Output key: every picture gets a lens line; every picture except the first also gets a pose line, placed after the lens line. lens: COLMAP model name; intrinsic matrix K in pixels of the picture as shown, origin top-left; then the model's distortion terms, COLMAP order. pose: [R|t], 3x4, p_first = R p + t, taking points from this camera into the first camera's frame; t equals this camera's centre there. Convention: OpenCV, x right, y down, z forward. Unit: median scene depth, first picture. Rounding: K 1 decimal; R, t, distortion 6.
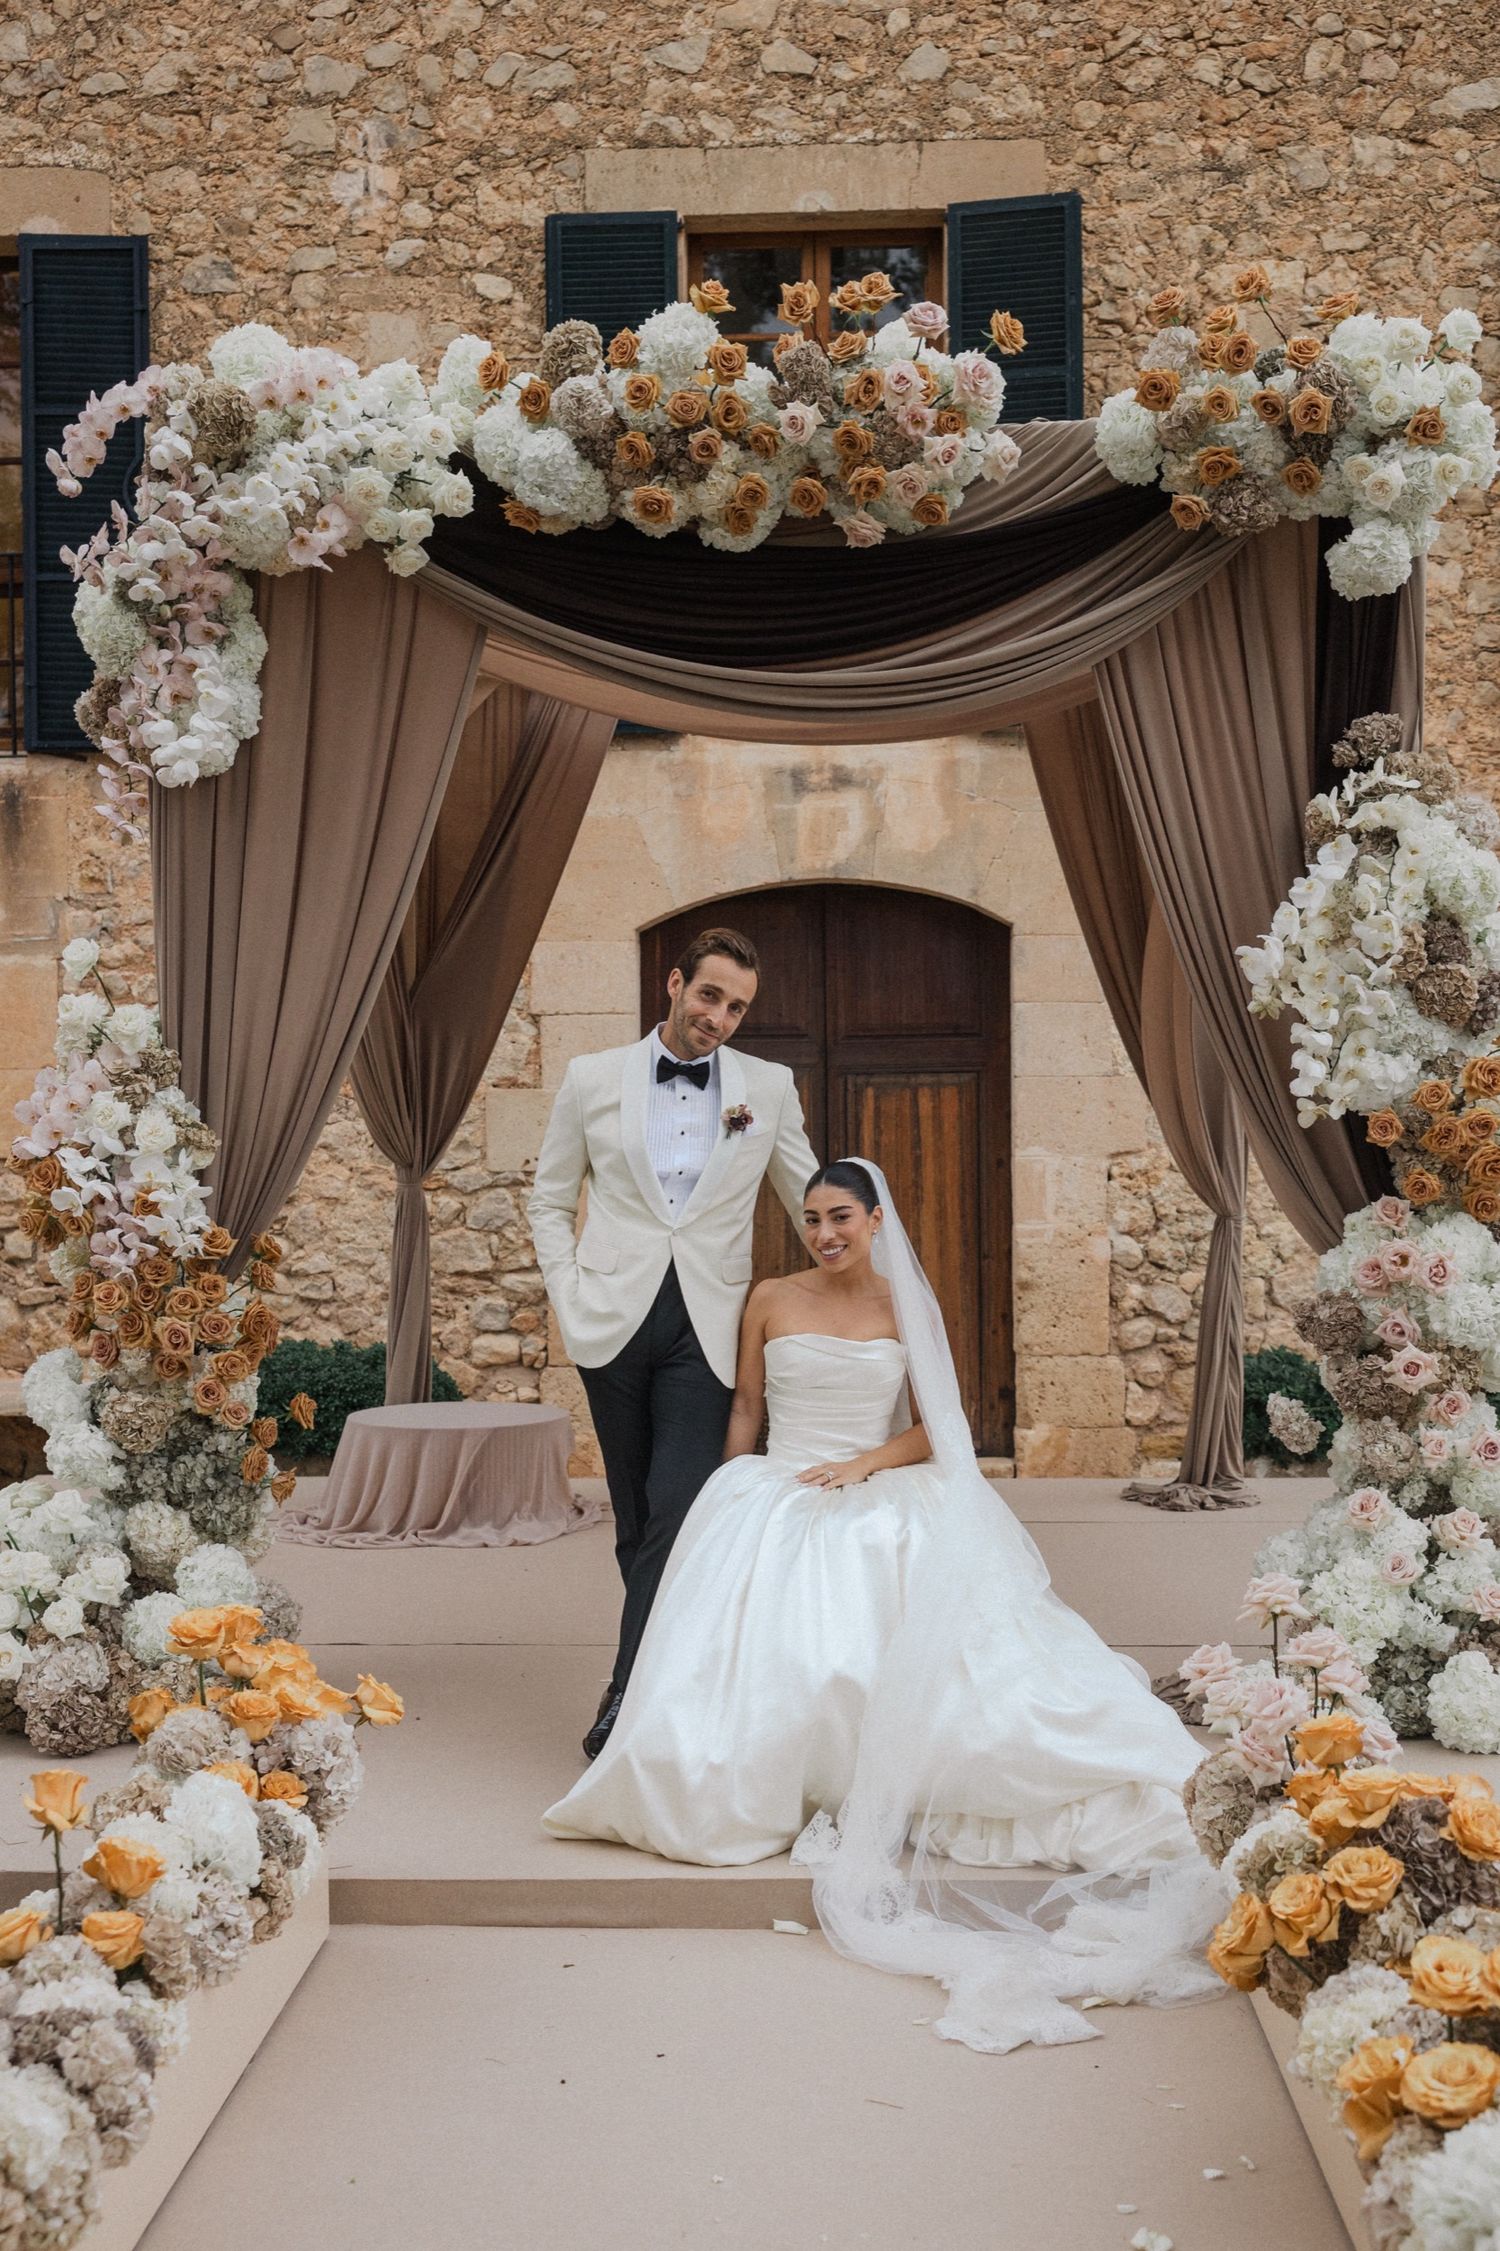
lens RADIAL K [[2210.9, 0, 719.3], [0, 2210.9, 1103.9], [0, 0, 1]] dist [0.068349, 0.000000]
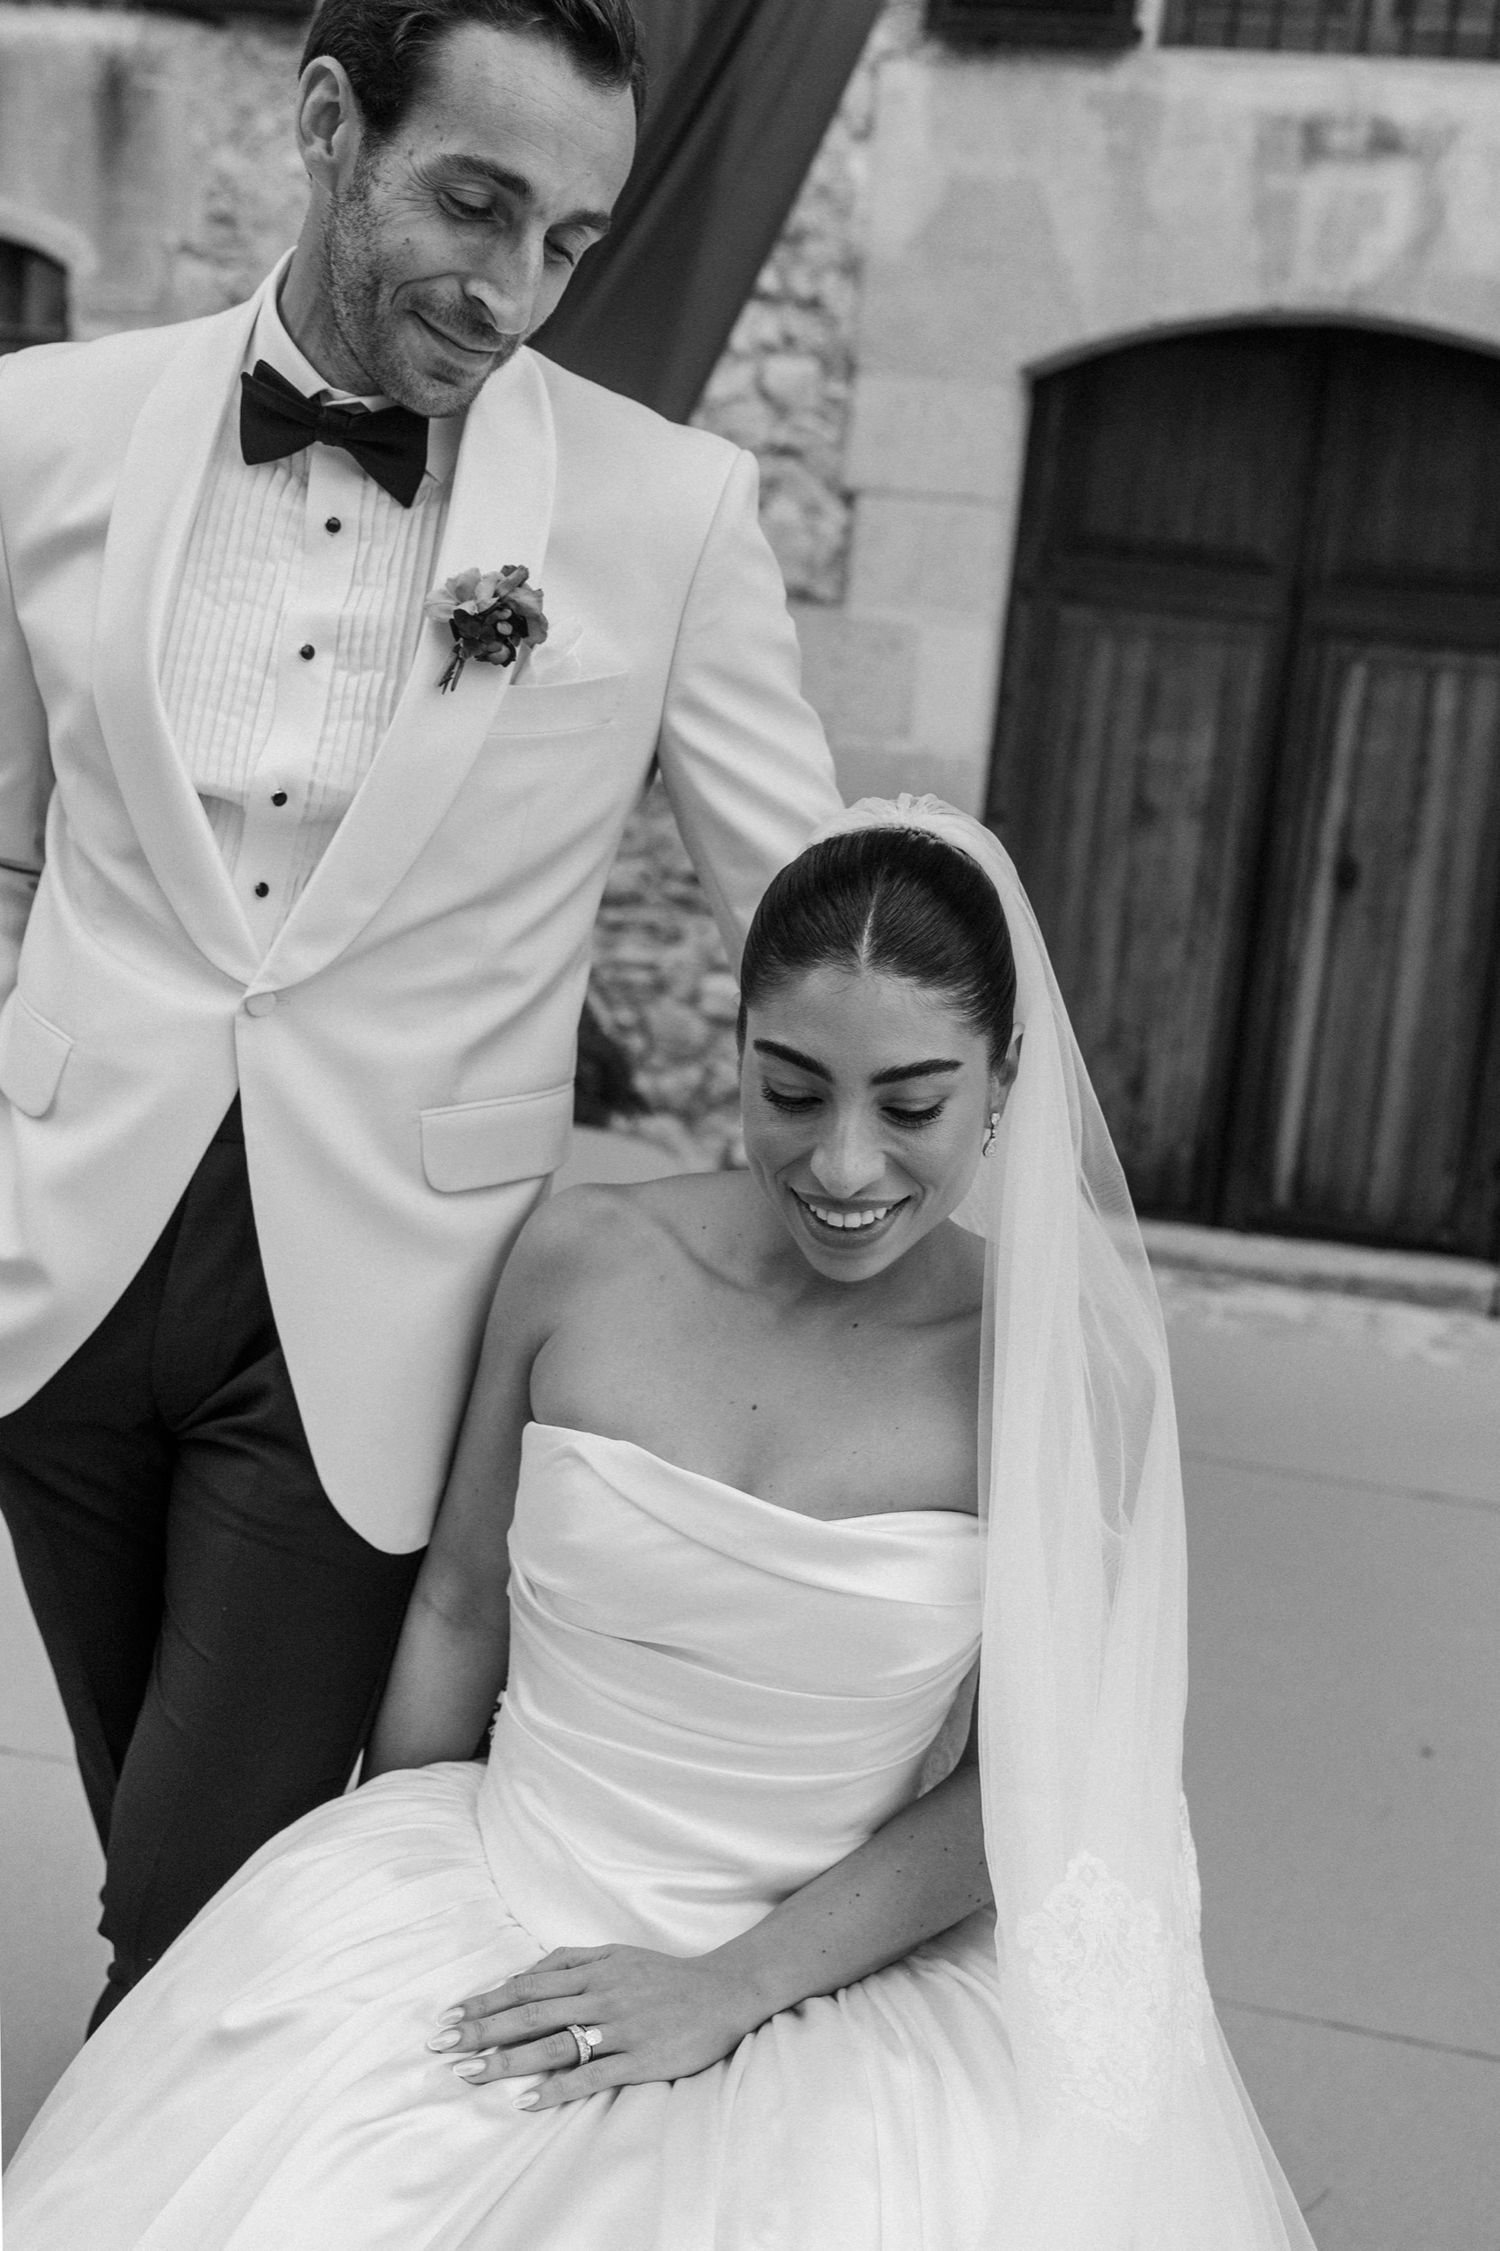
lens RADIAL K [[2803.7, 0, 752.8], [0, 2803.7, 1132.7], [0, 0, 1]] dist [0.008597, 0.000000]
pose [[0.981963, 0.131413, -0.135939, 0.175355], [-0.106528, 0.978530, 0.176439, 0.008216], [0.156207, -0.158775, 0.974879, 1.248424]]
